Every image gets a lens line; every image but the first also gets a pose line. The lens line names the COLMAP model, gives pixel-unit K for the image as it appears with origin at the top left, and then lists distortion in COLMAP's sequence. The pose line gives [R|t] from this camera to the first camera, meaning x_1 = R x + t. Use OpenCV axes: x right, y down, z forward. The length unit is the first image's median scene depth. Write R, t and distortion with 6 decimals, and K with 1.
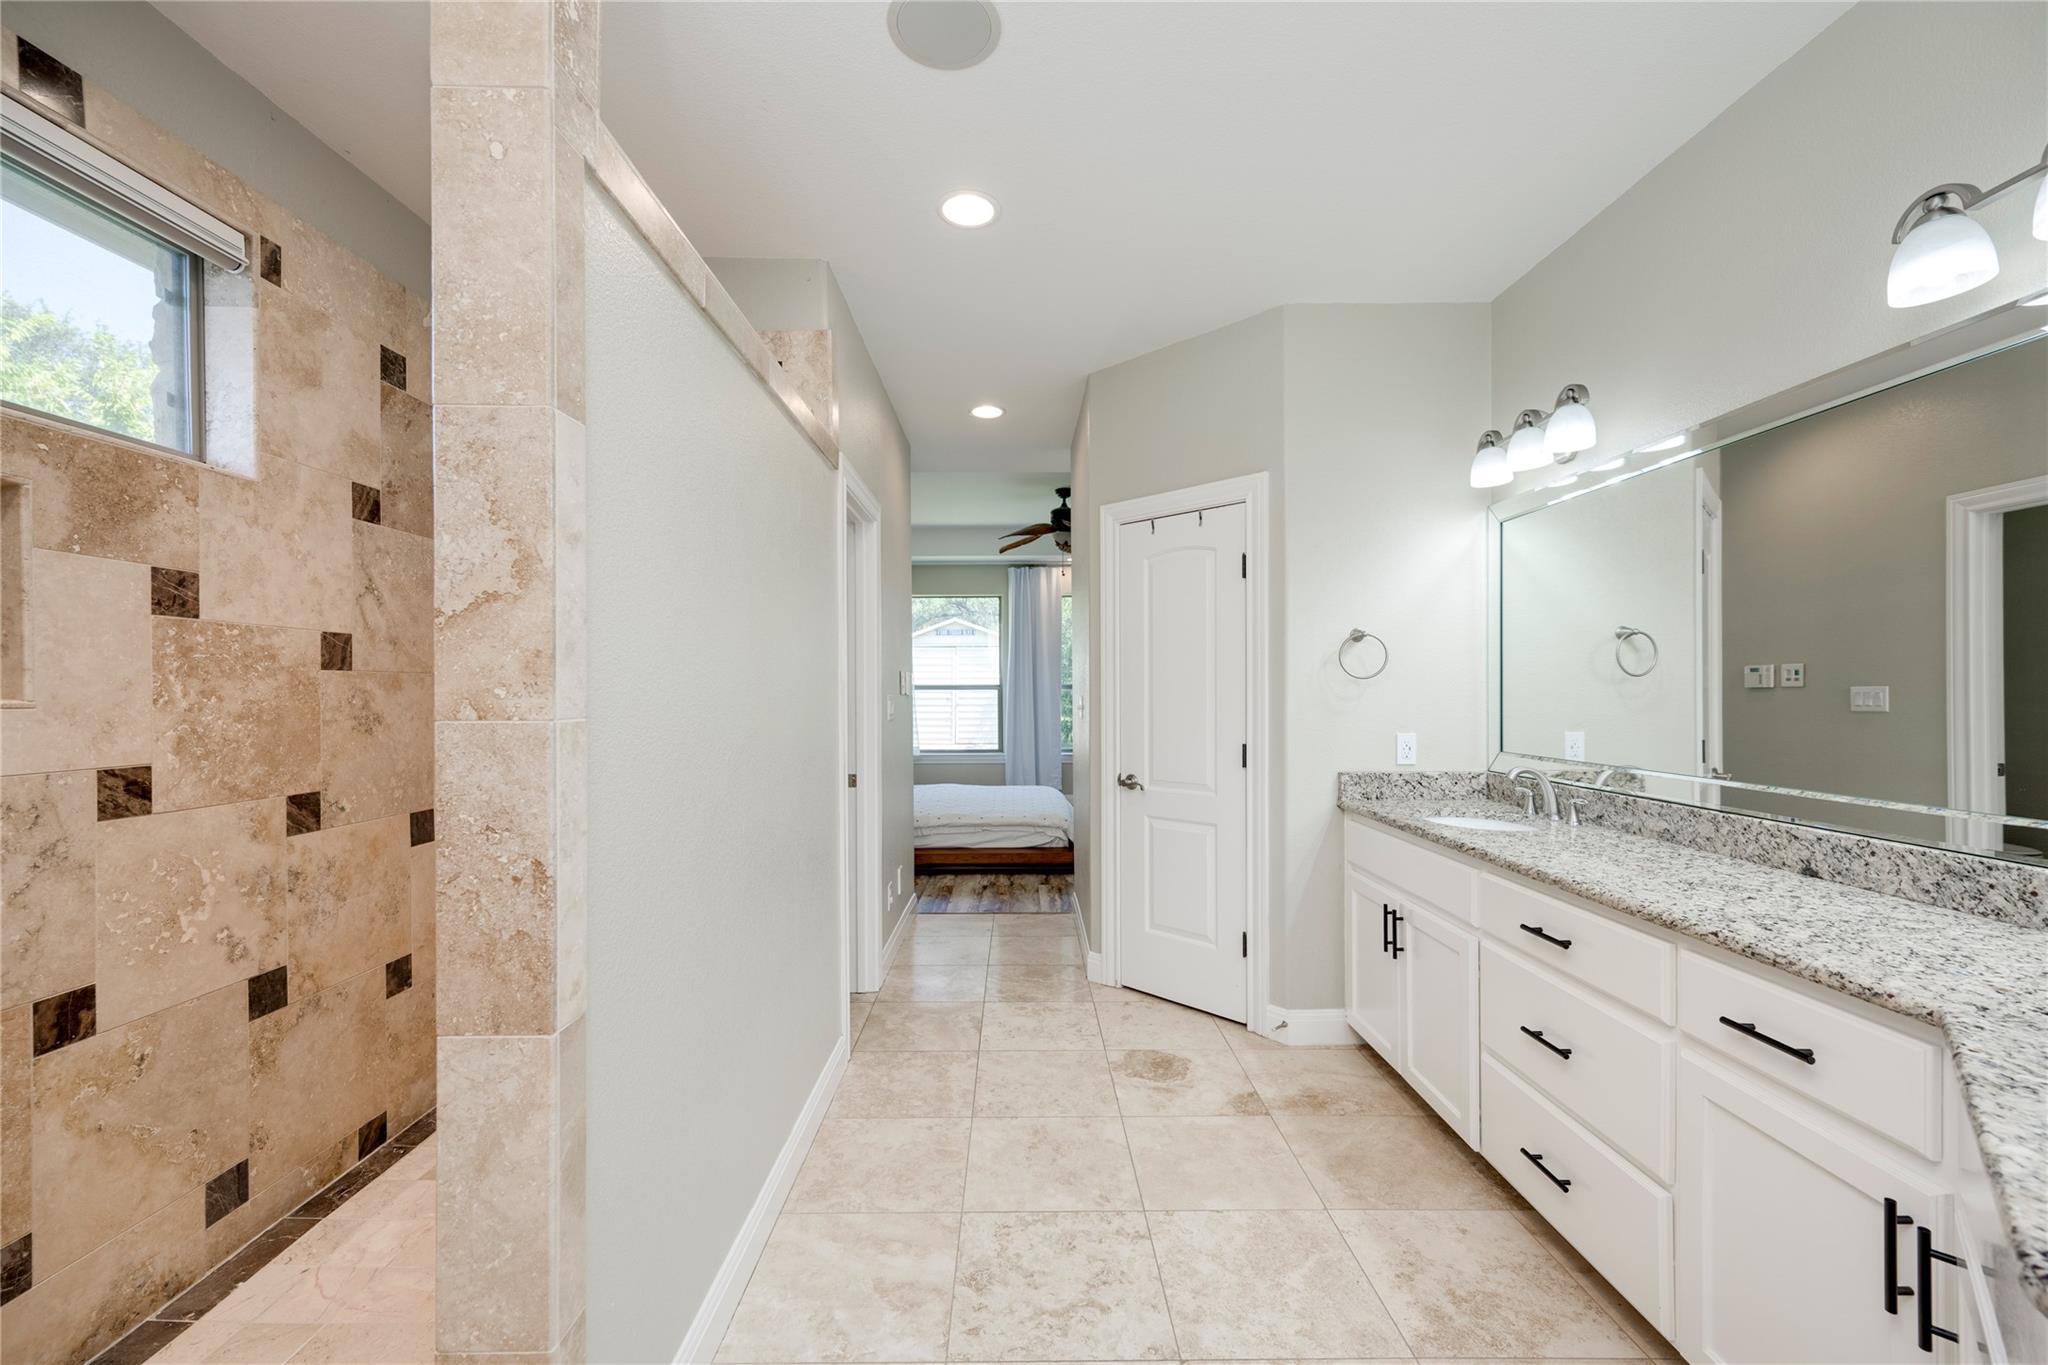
lens RADIAL K [[876.5, 0, 1024.0], [0, 876.5, 682.5], [0, 0, 1]] dist [0.000382, 0.003496]
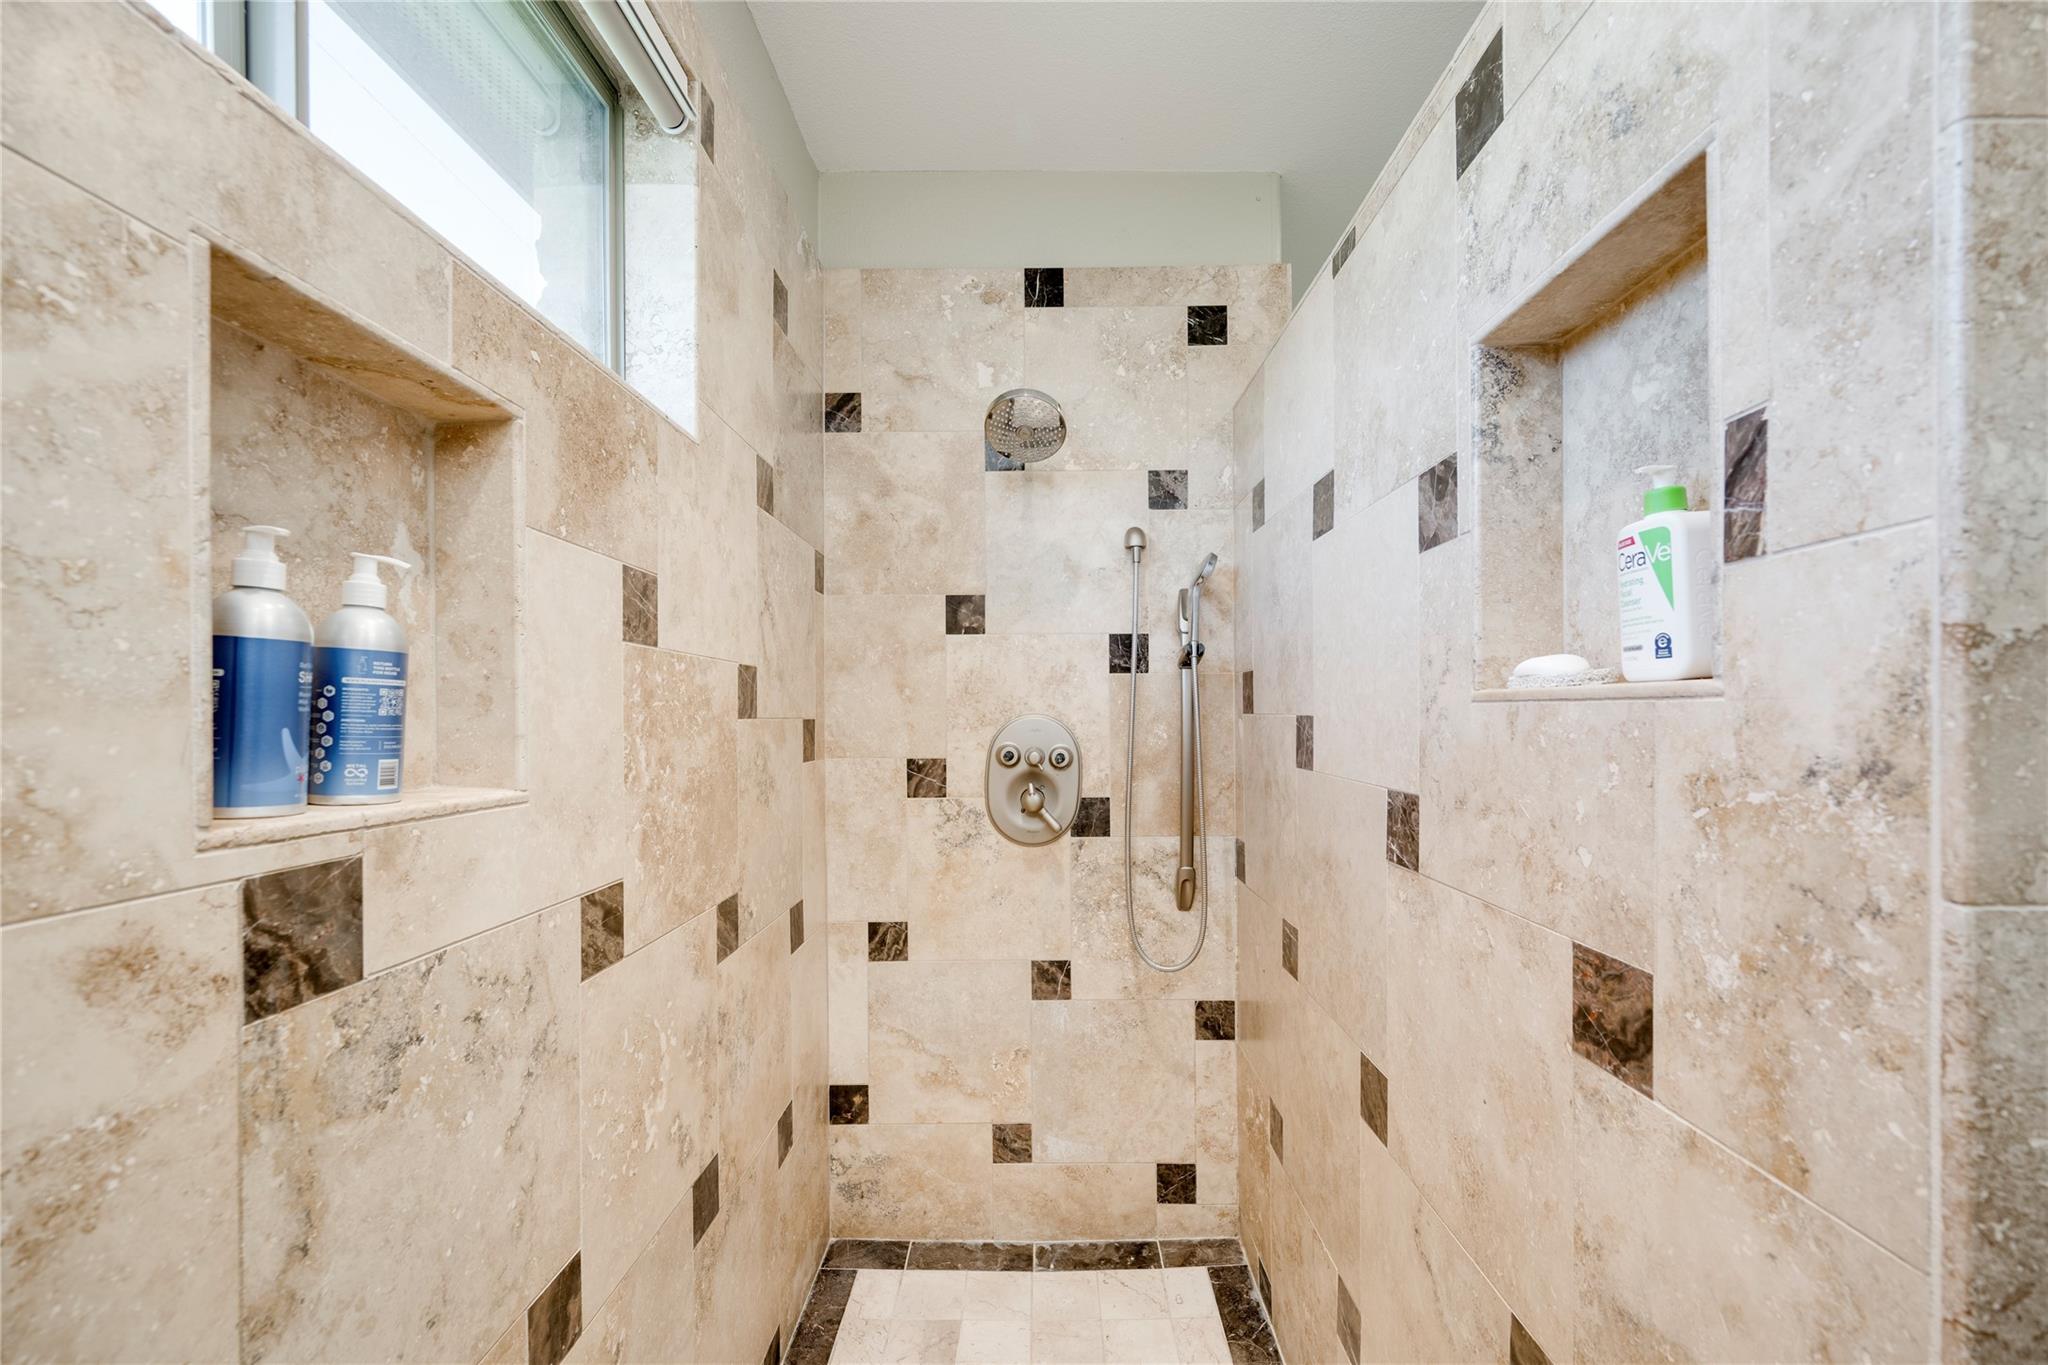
lens RADIAL K [[873.9, 0, 1021.9], [0, 873.9, 702.5], [0, 0, 1]] dist [-0.000084, 0.000175]
pose [[0.999929, -0.001249, -0.011860, -0.683017], [0.001210, 0.999994, -0.003366, -0.029901], [0.011864, 0.003351, 0.999924, 0.369269]]
